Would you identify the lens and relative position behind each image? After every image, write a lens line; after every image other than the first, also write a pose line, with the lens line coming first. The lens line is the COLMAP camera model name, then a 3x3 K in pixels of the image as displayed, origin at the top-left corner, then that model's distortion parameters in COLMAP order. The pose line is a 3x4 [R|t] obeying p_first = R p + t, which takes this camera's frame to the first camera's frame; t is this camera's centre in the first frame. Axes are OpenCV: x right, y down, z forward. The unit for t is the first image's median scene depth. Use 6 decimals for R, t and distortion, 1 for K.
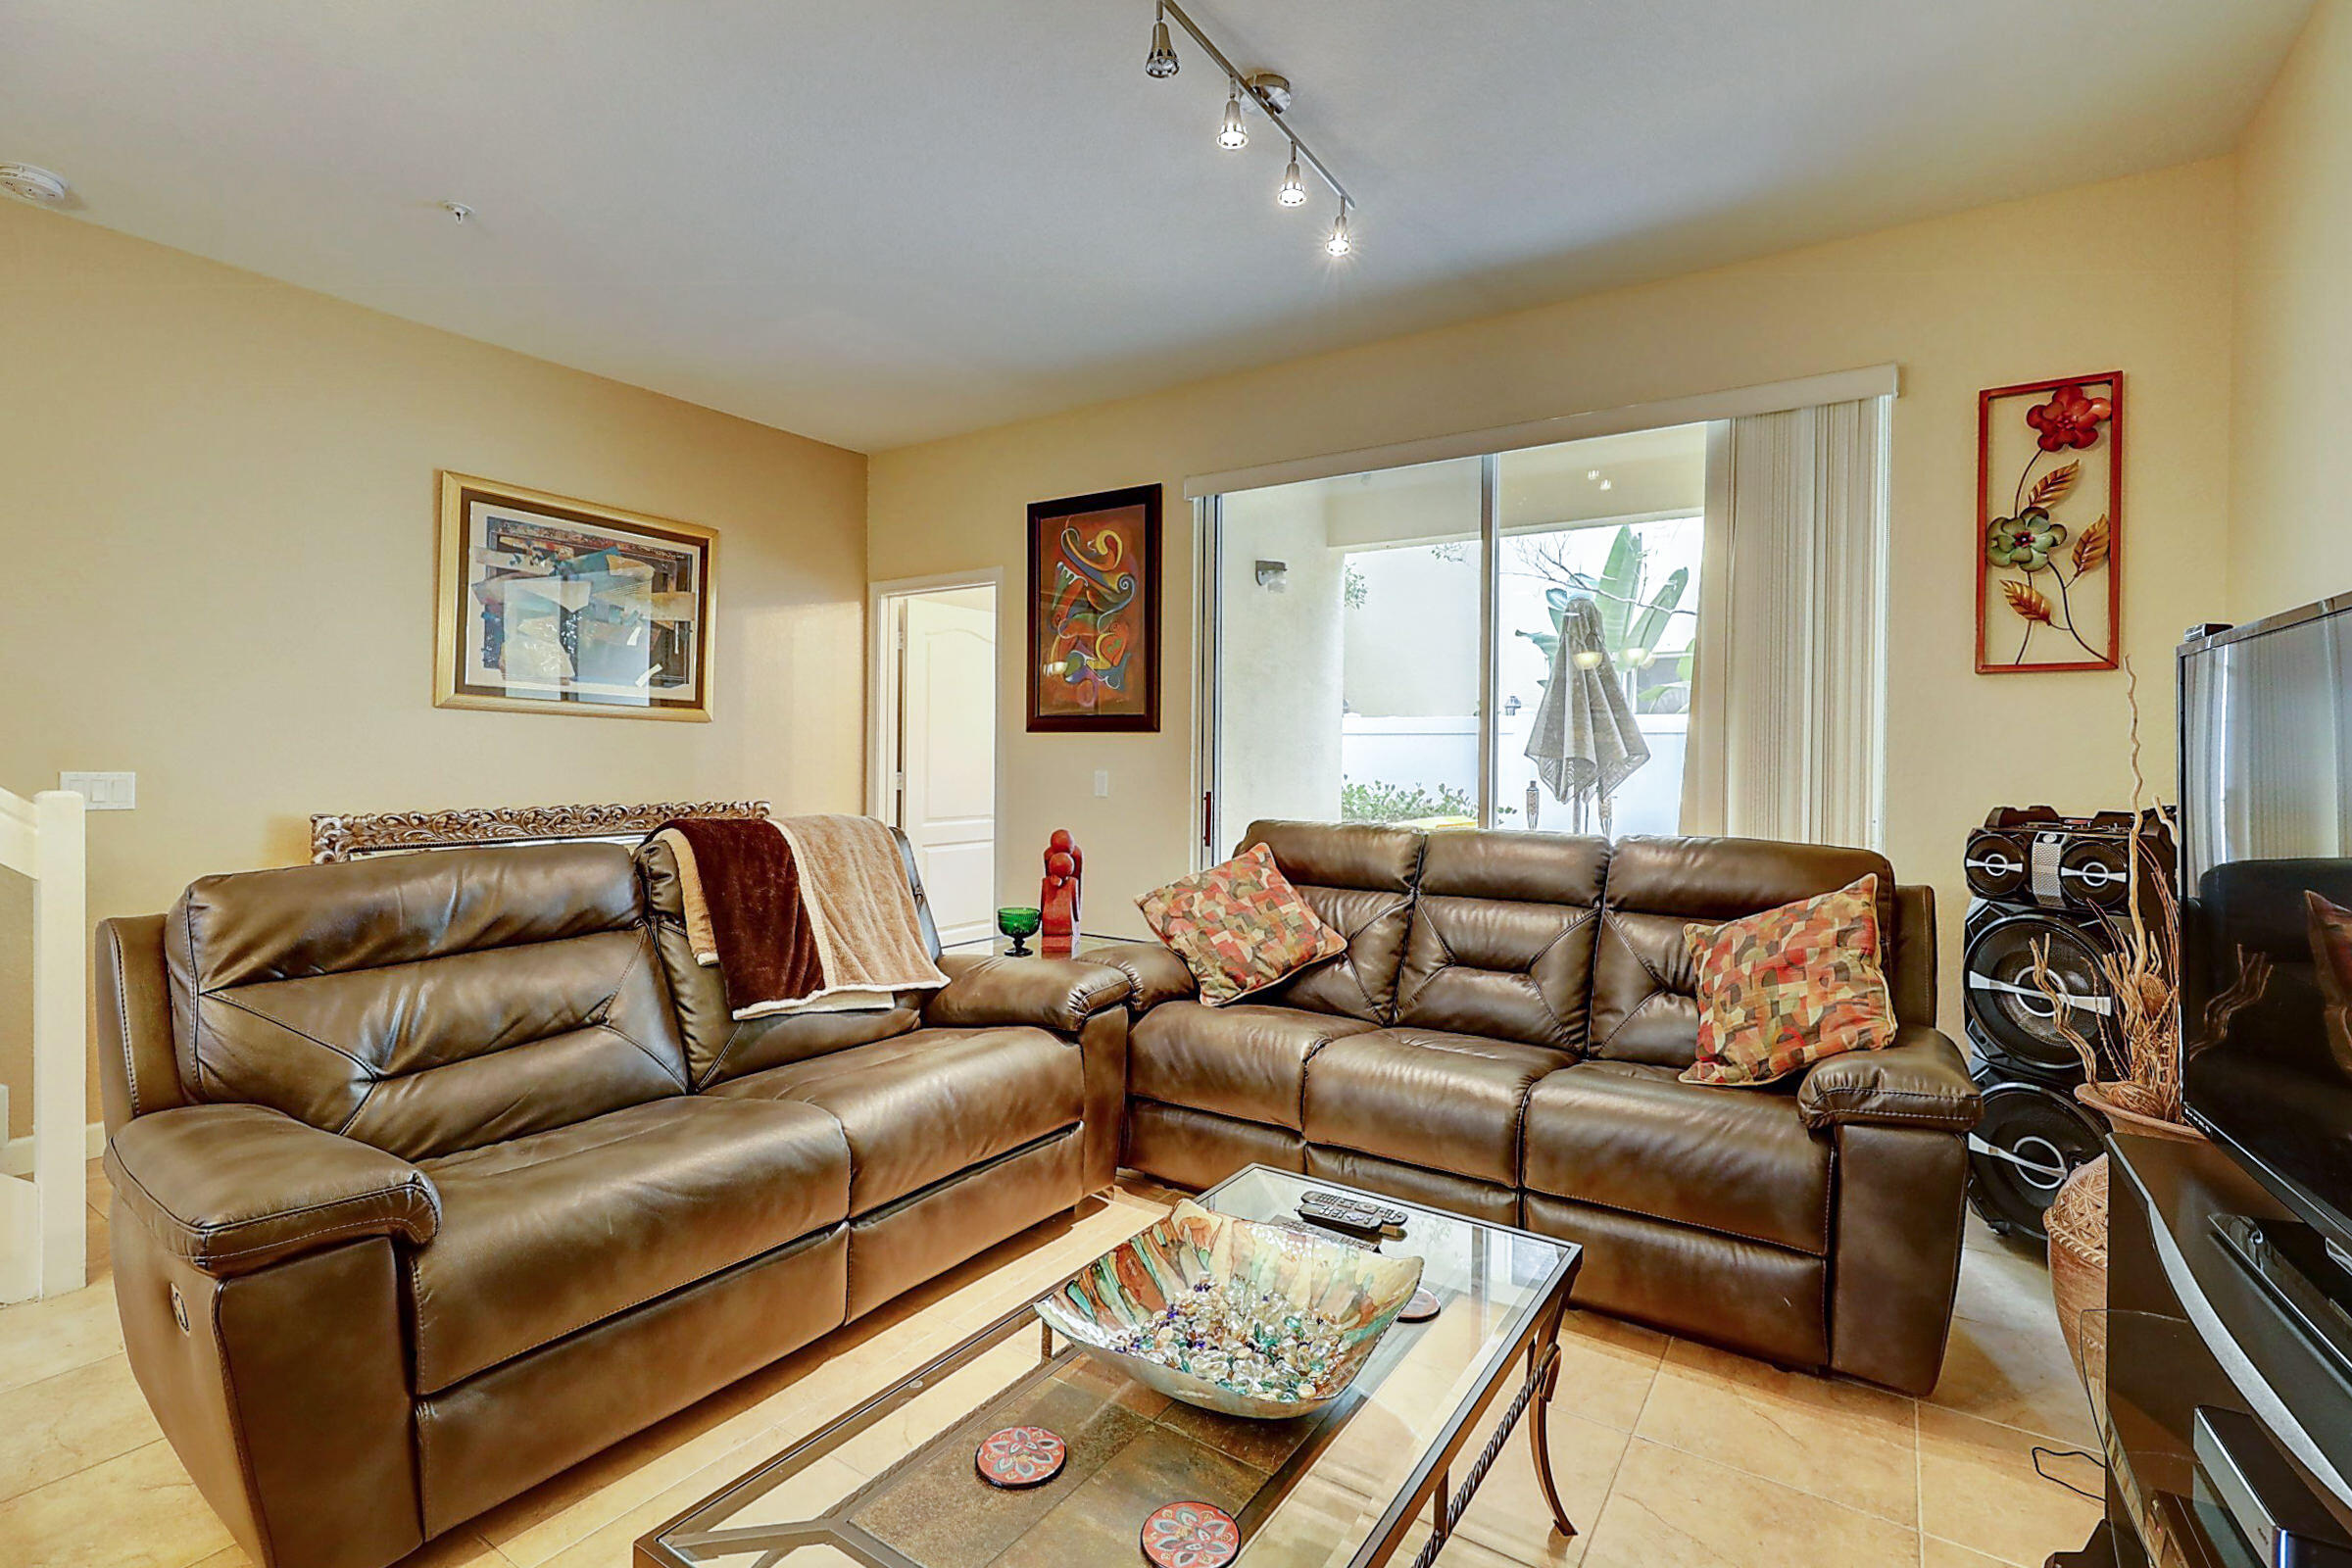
lens RADIAL K [[1062.5, 0, 1200.2], [0, 1062.5, 779.7], [0, 0, 1]] dist [-0.001316, 0.000107]
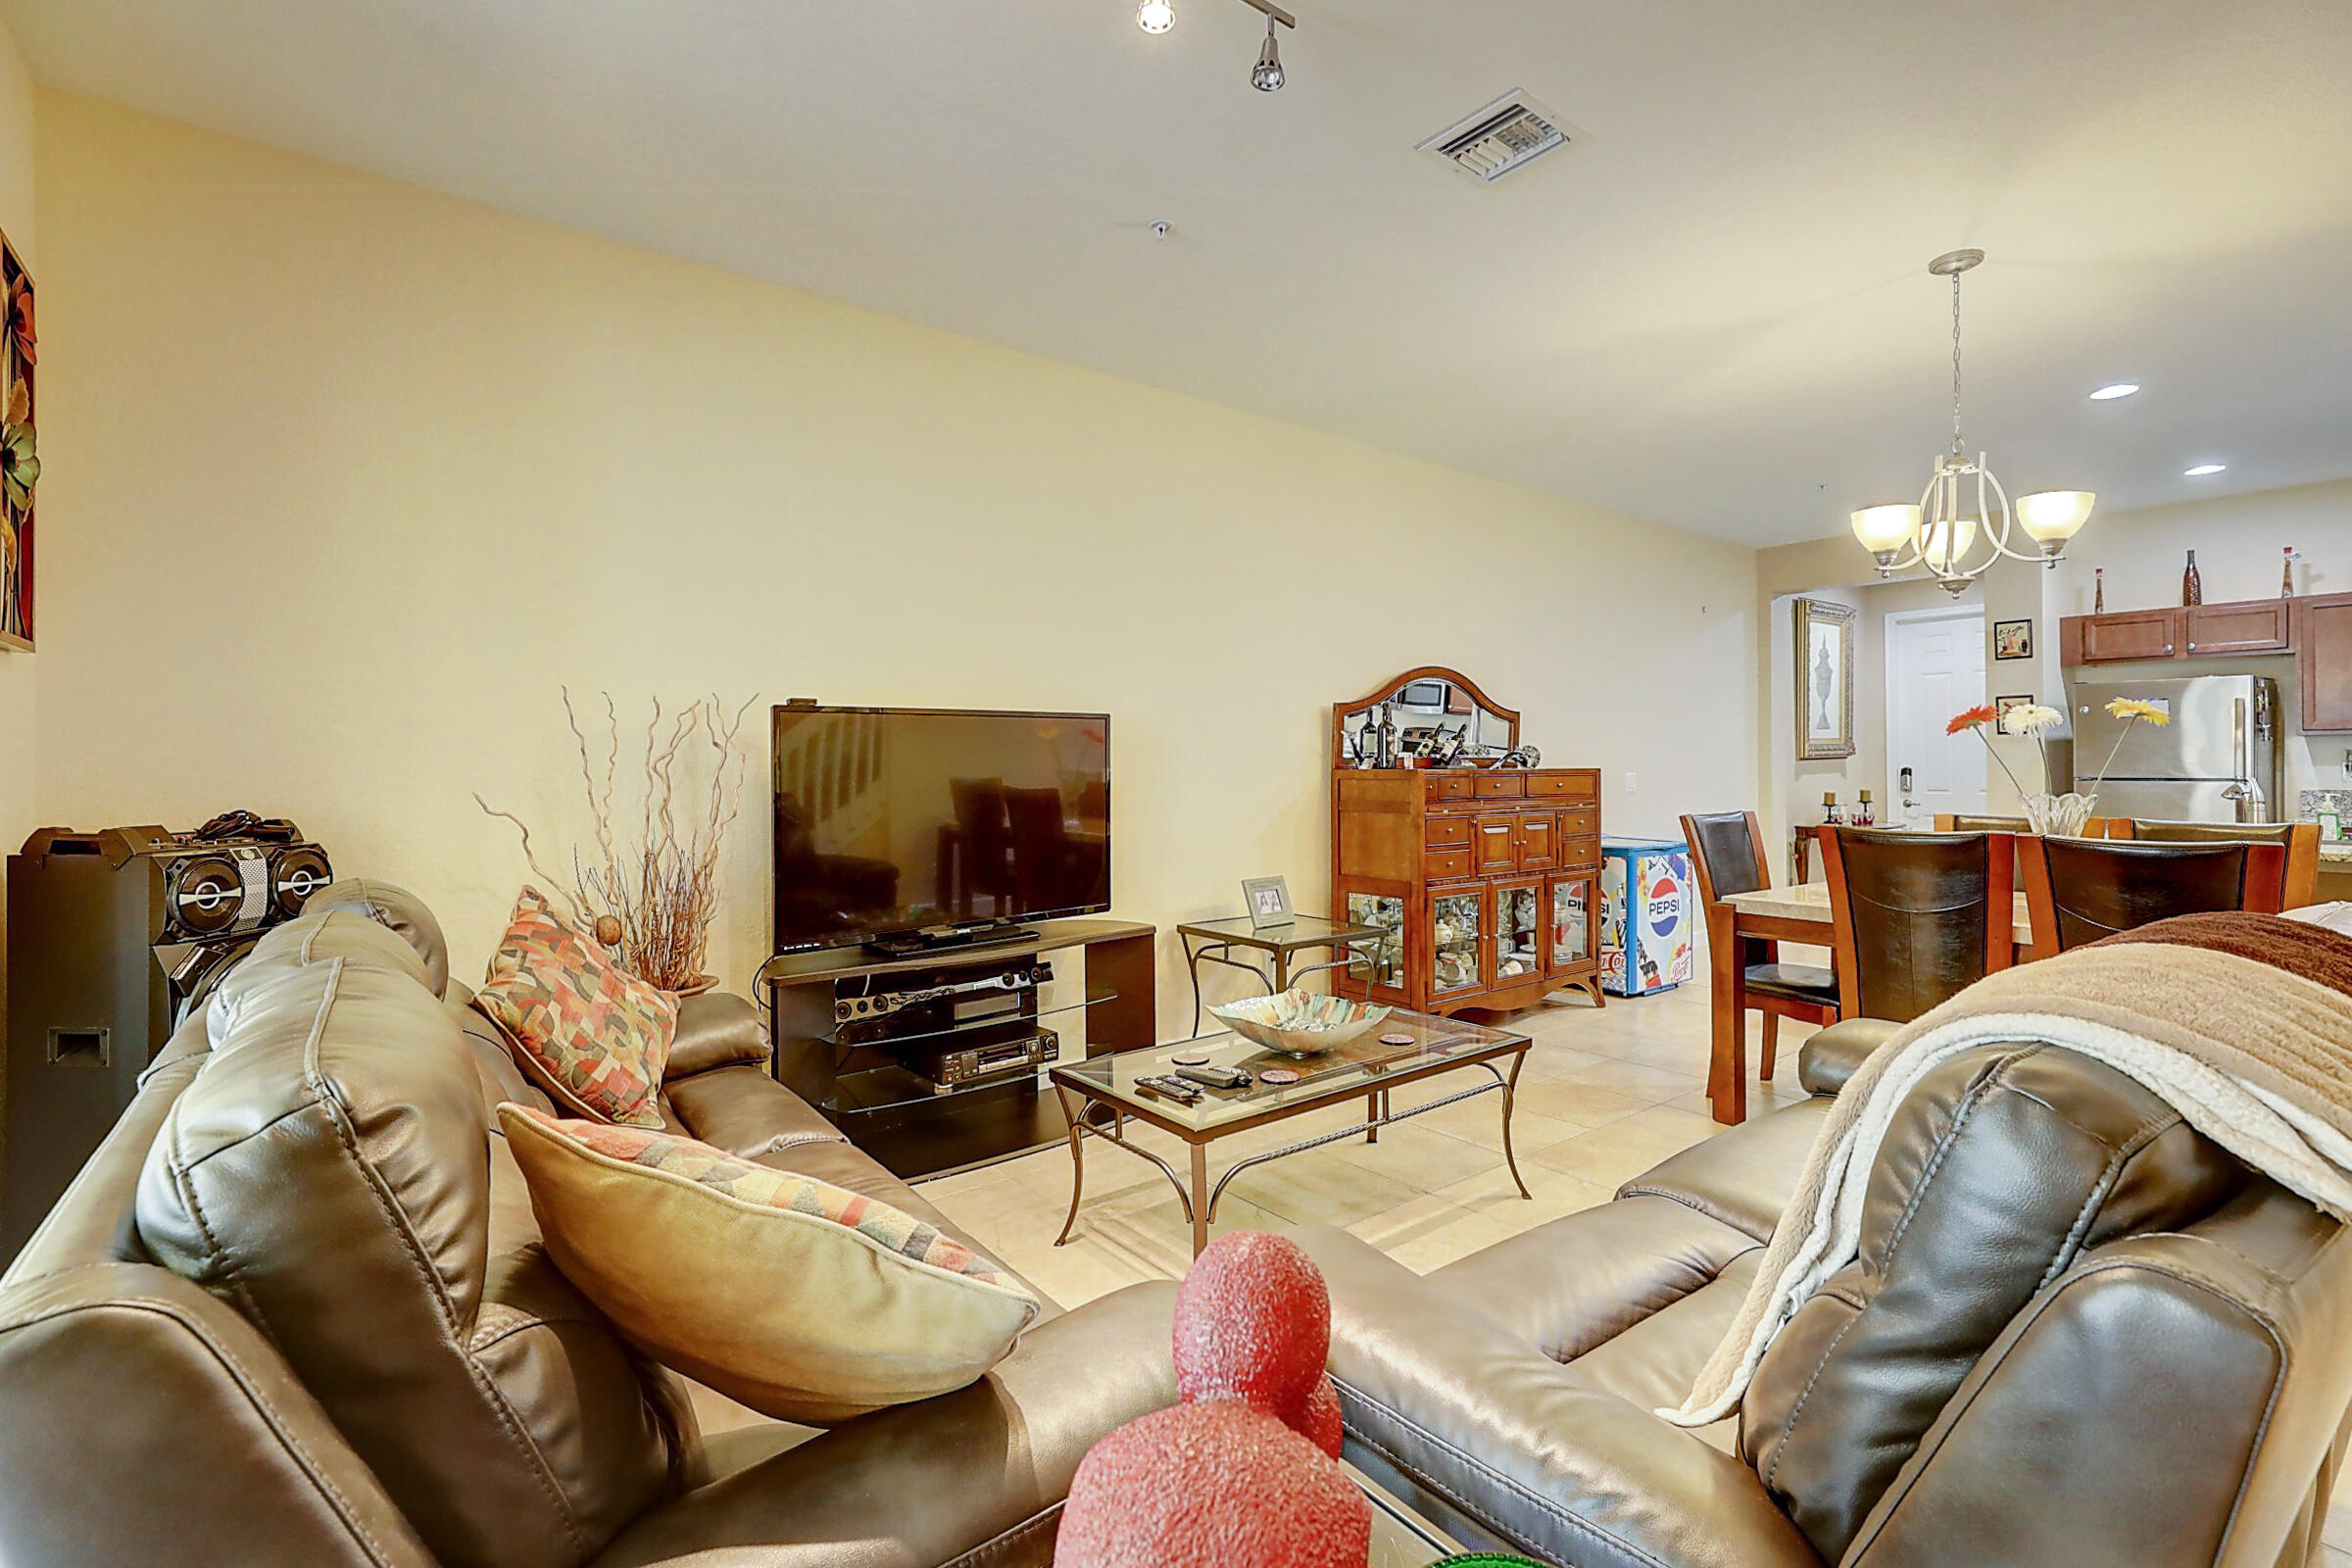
lens RADIAL K [[1062.5, 0, 1172.0], [0, 1062.5, 767.1], [0, 0, 1]] dist [-0.001316, 0.000107]
pose [[-0.942064, -0.000405, 0.335433, -0.196752], [0.006955, 0.999761, 0.020742, -0.028428], [-0.335361, 0.021874, -0.941836, 1.300297]]
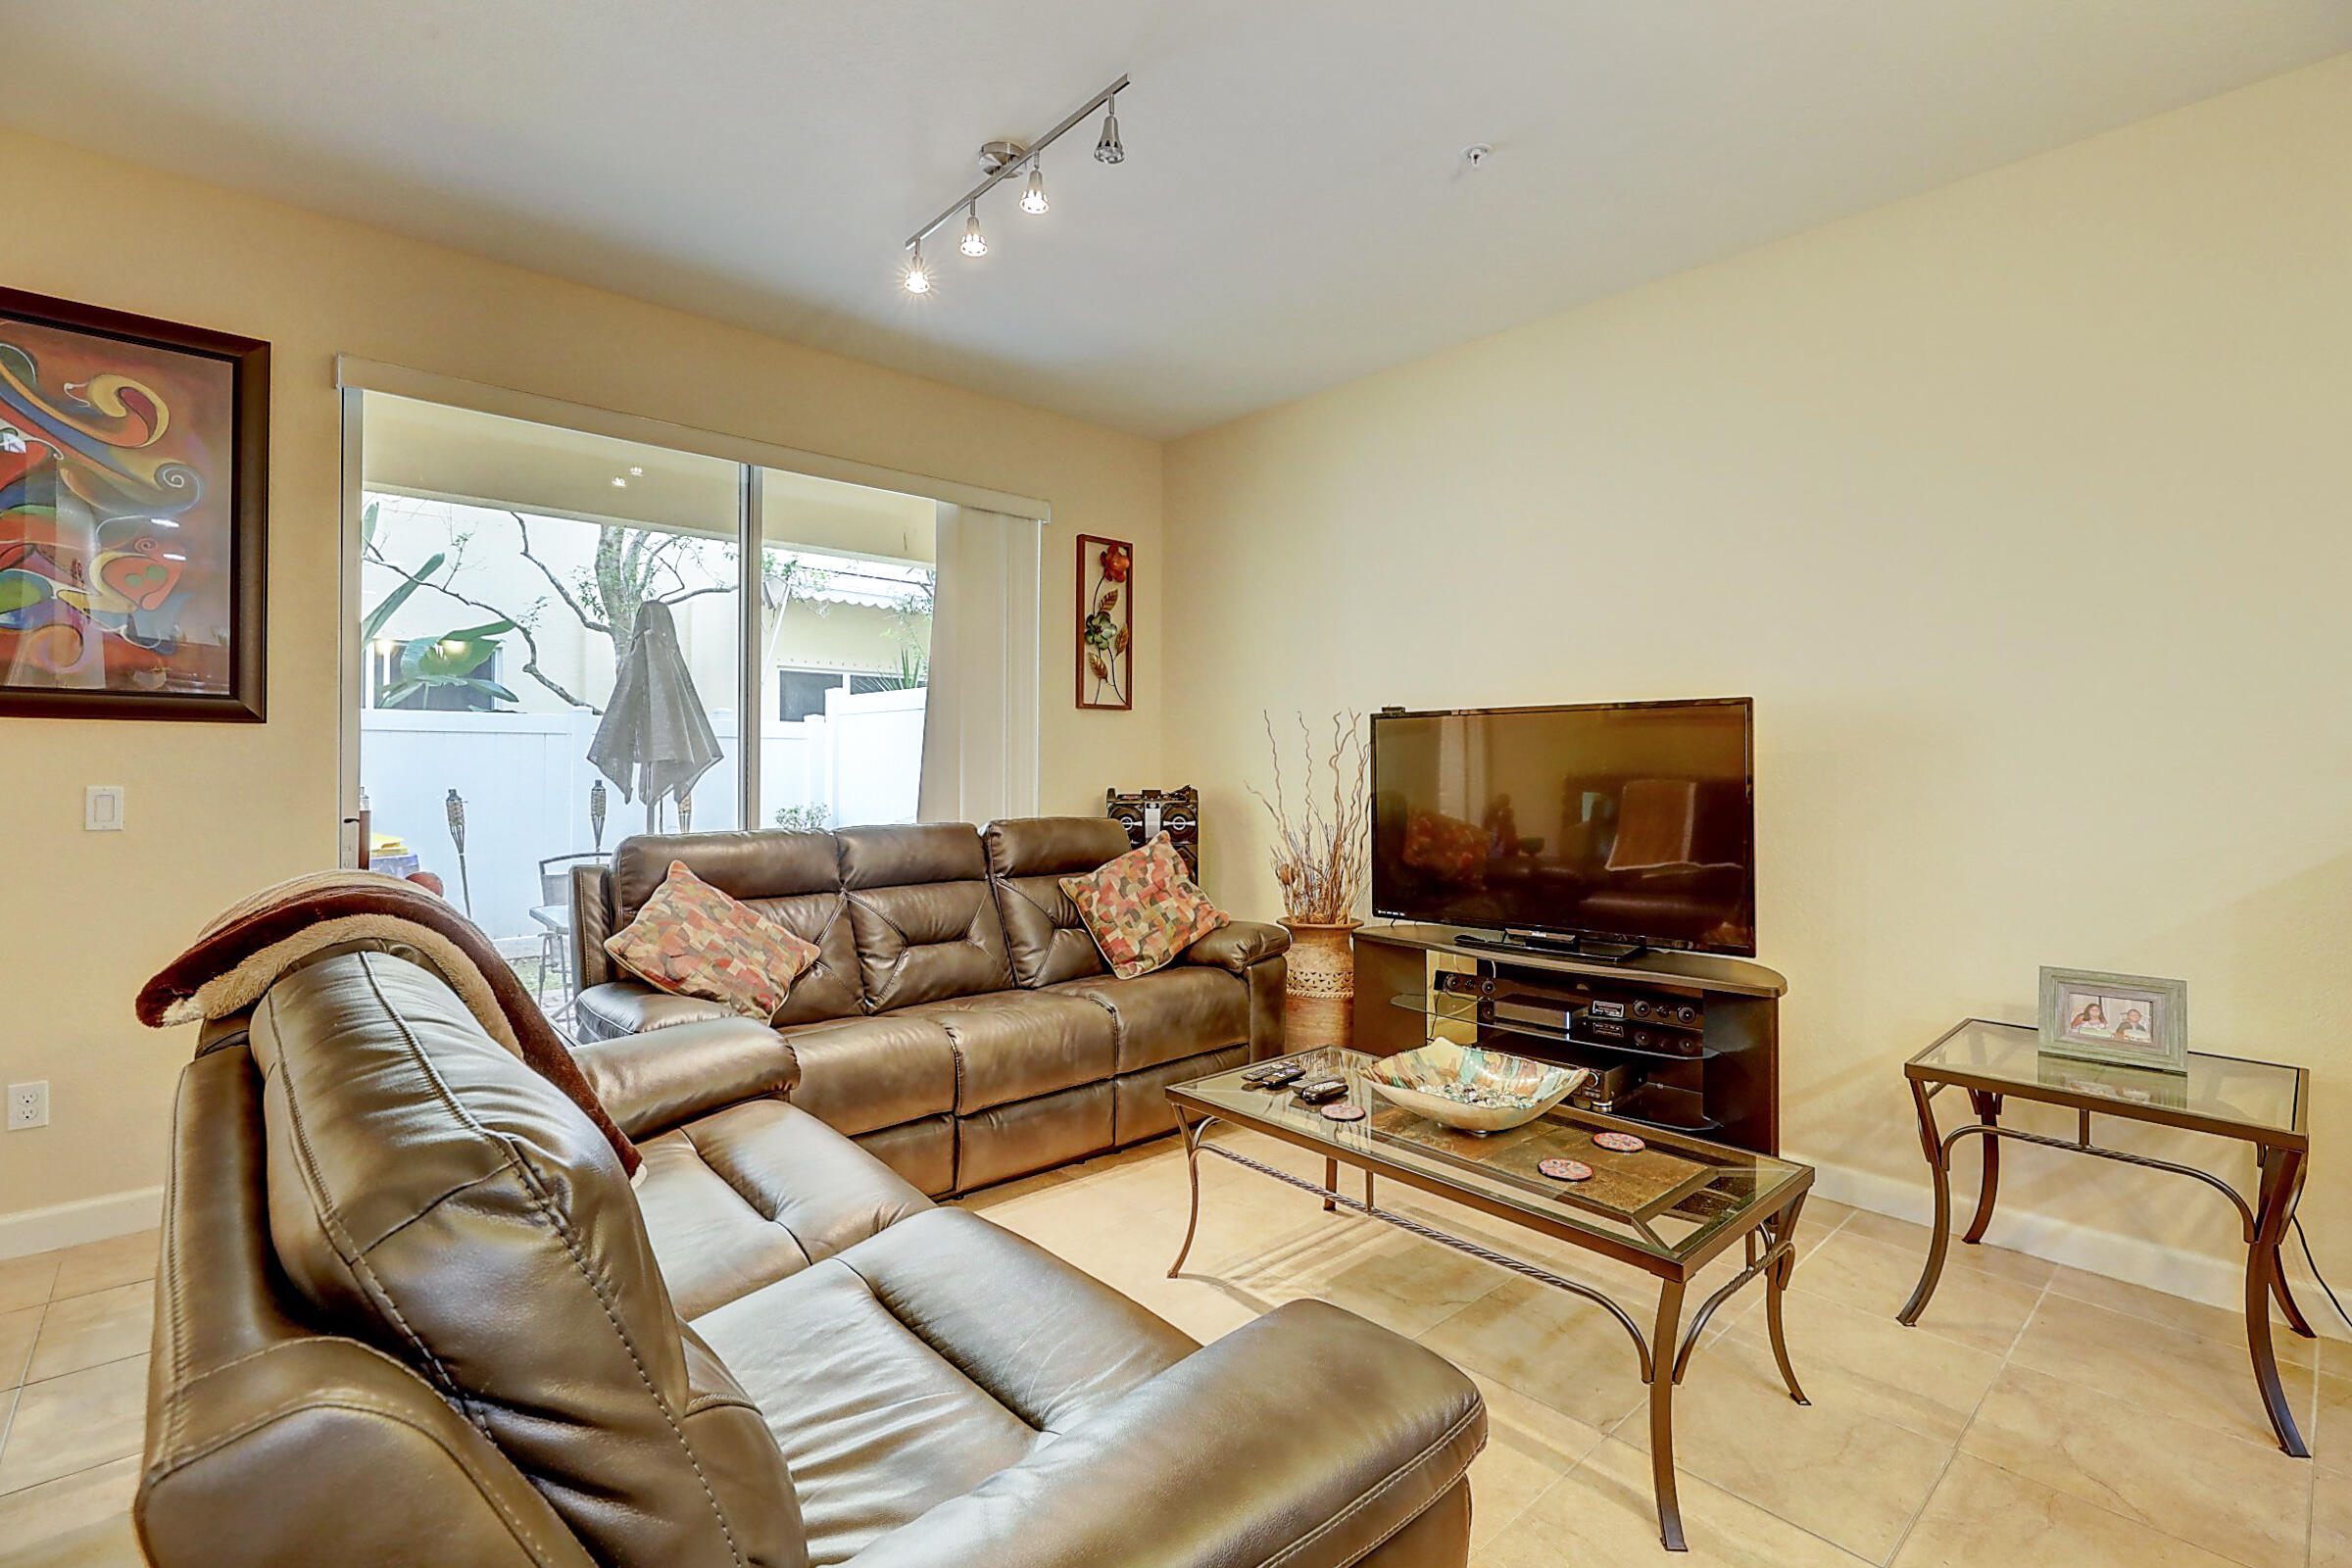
lens RADIAL K [[1062.5, 0, 1199.7], [0, 1062.5, 767.8], [0, 0, 1]] dist [-0.001316, 0.000107]
pose [[0.237985, -0.015096, 0.971152, -0.749242], [0.015486, 0.999811, 0.011746, -0.023128], [-0.971145, 0.012244, 0.238173, 0.408412]]
